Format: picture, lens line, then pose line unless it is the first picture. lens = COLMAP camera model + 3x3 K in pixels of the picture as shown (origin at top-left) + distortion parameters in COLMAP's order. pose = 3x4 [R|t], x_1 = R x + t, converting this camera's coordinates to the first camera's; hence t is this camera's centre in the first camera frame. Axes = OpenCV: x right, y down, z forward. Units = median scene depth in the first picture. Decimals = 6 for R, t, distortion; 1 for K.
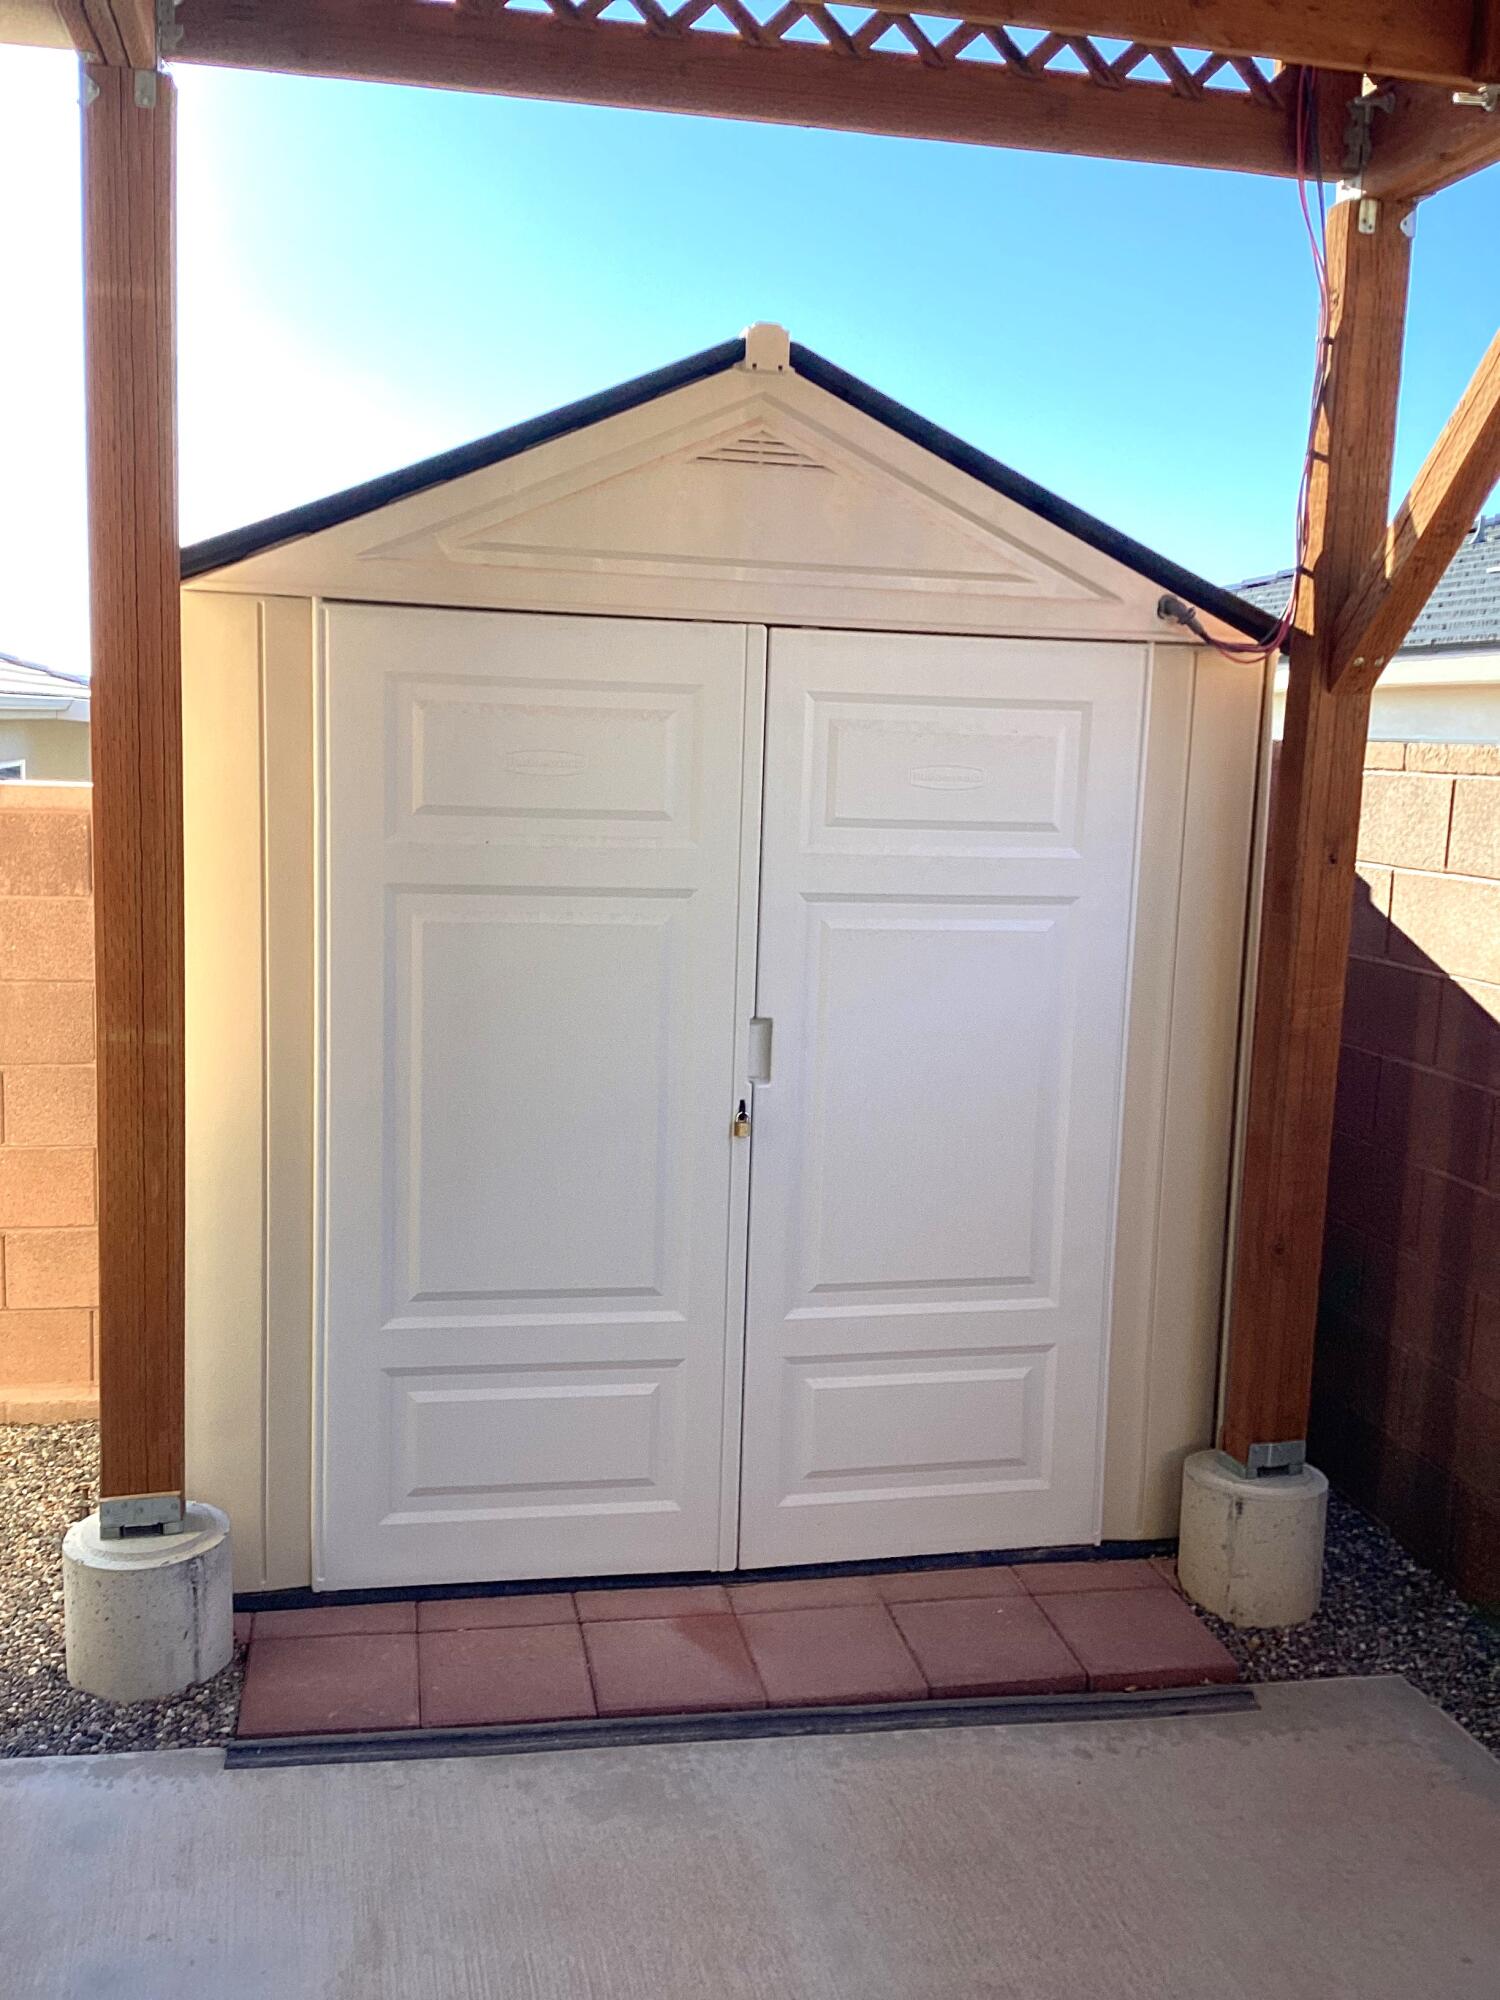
lens RADIAL K [[1791.8, 0, 755.8], [0, 1791.8, 995.7], [0, 0, 1]] dist [0.095630, -0.171192]
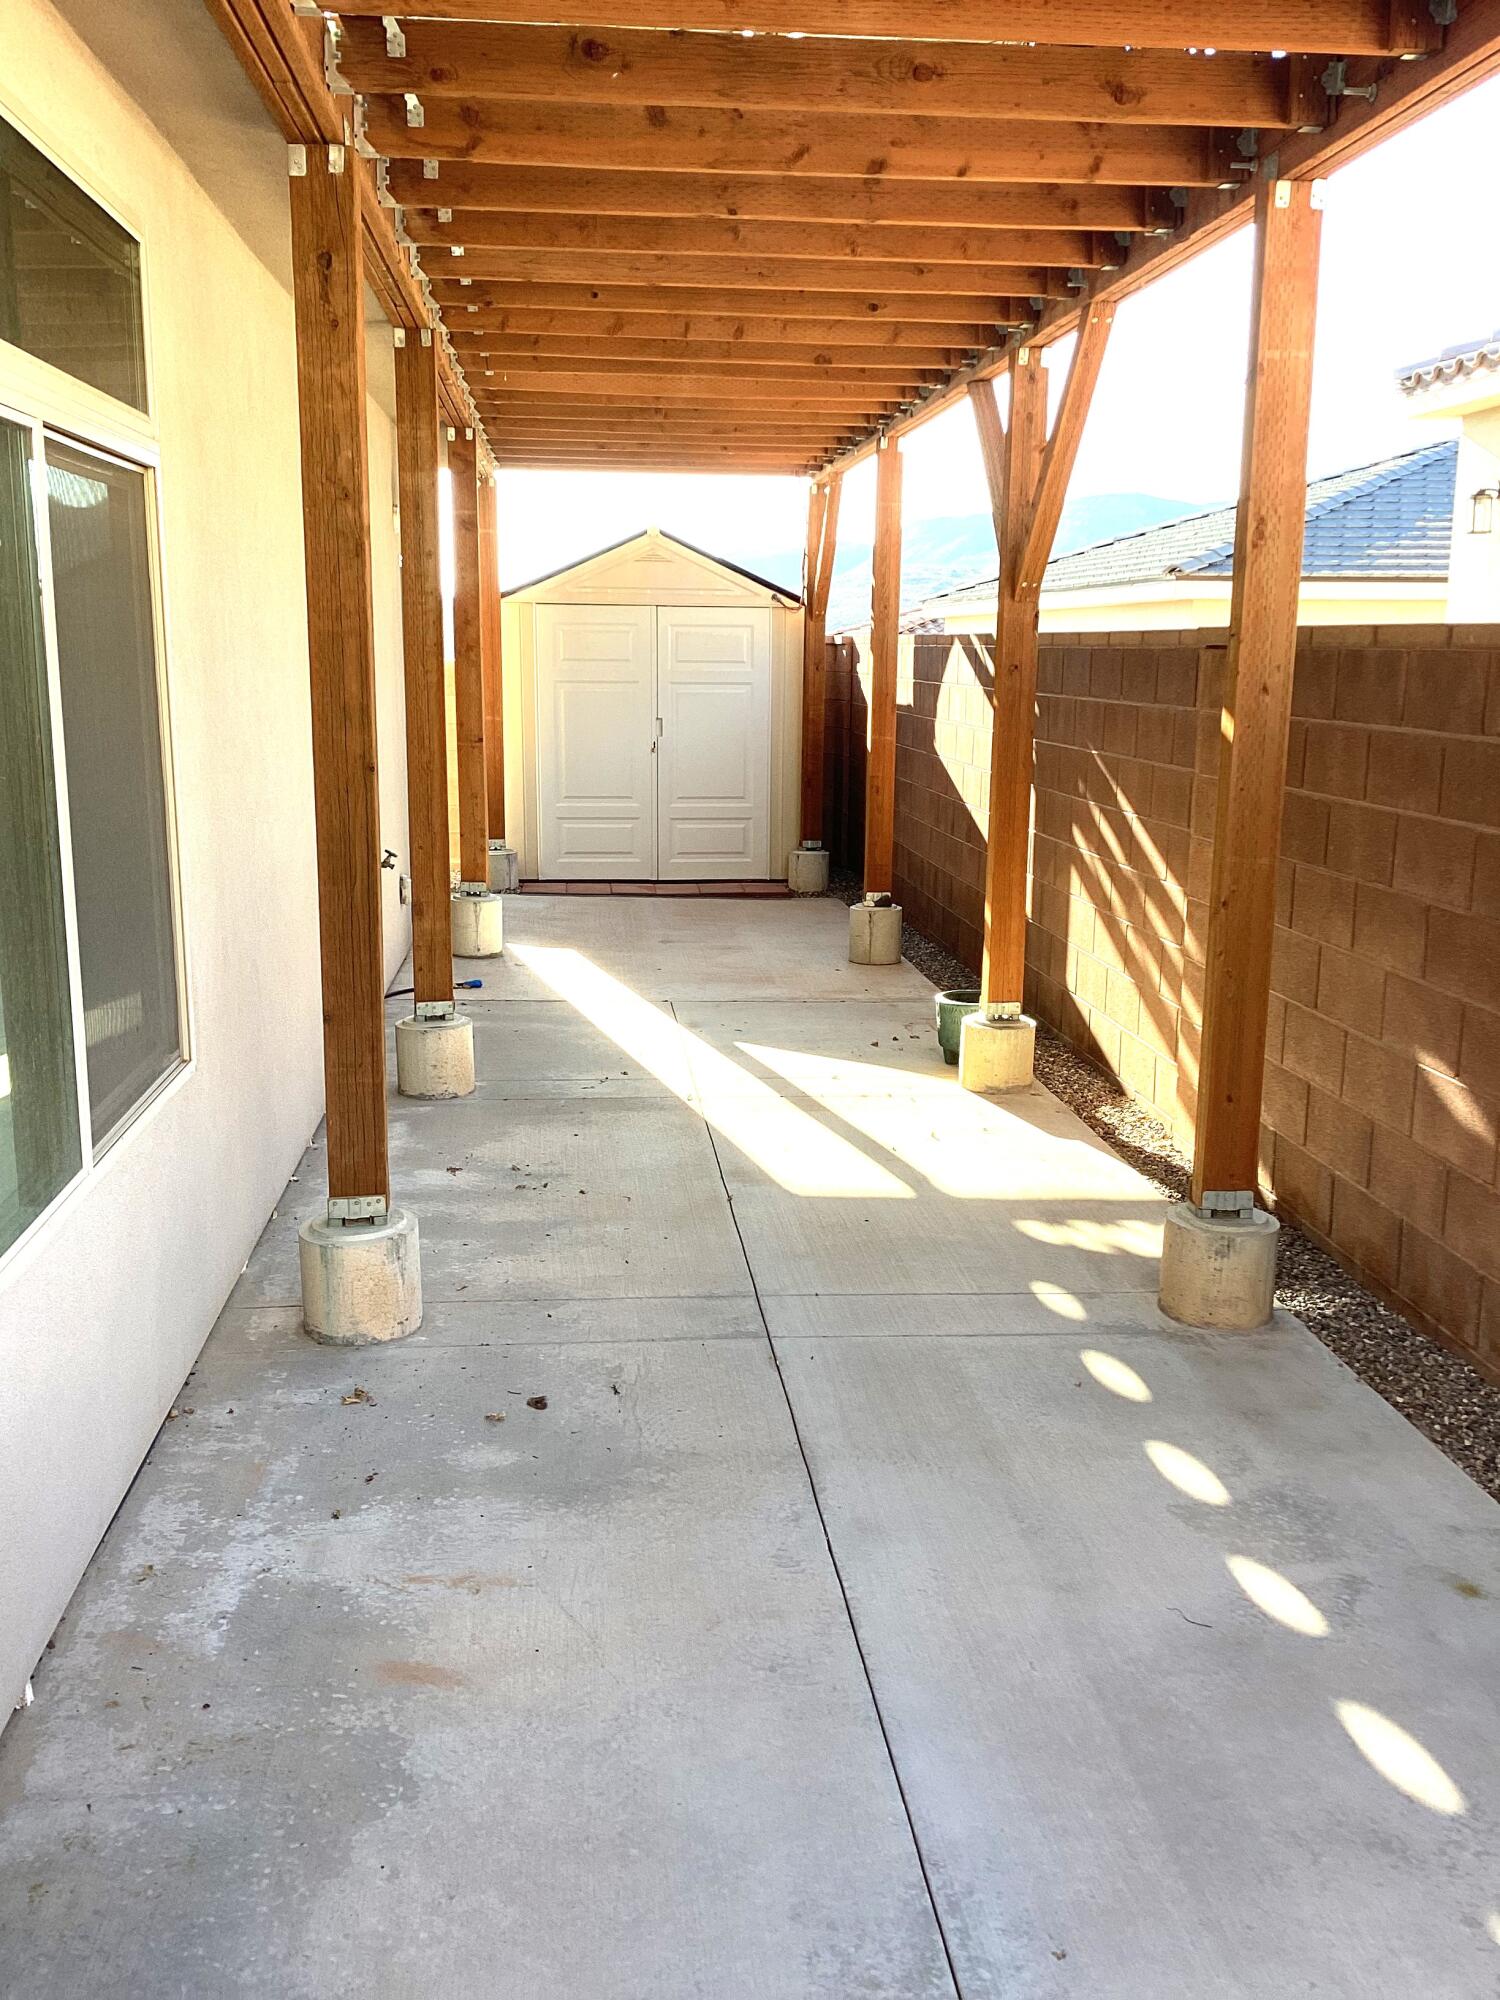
lens RADIAL K [[1791.8, 0, 755.8], [0, 1791.8, 995.7], [0, 0, 1]] dist [0.095630, -0.171192]
pose [[0.996117, -0.006964, -0.087758, 0.490839], [0.010570, 0.999116, 0.040695, 0.411204], [0.087397, -0.041464, 0.995310, -2.486208]]
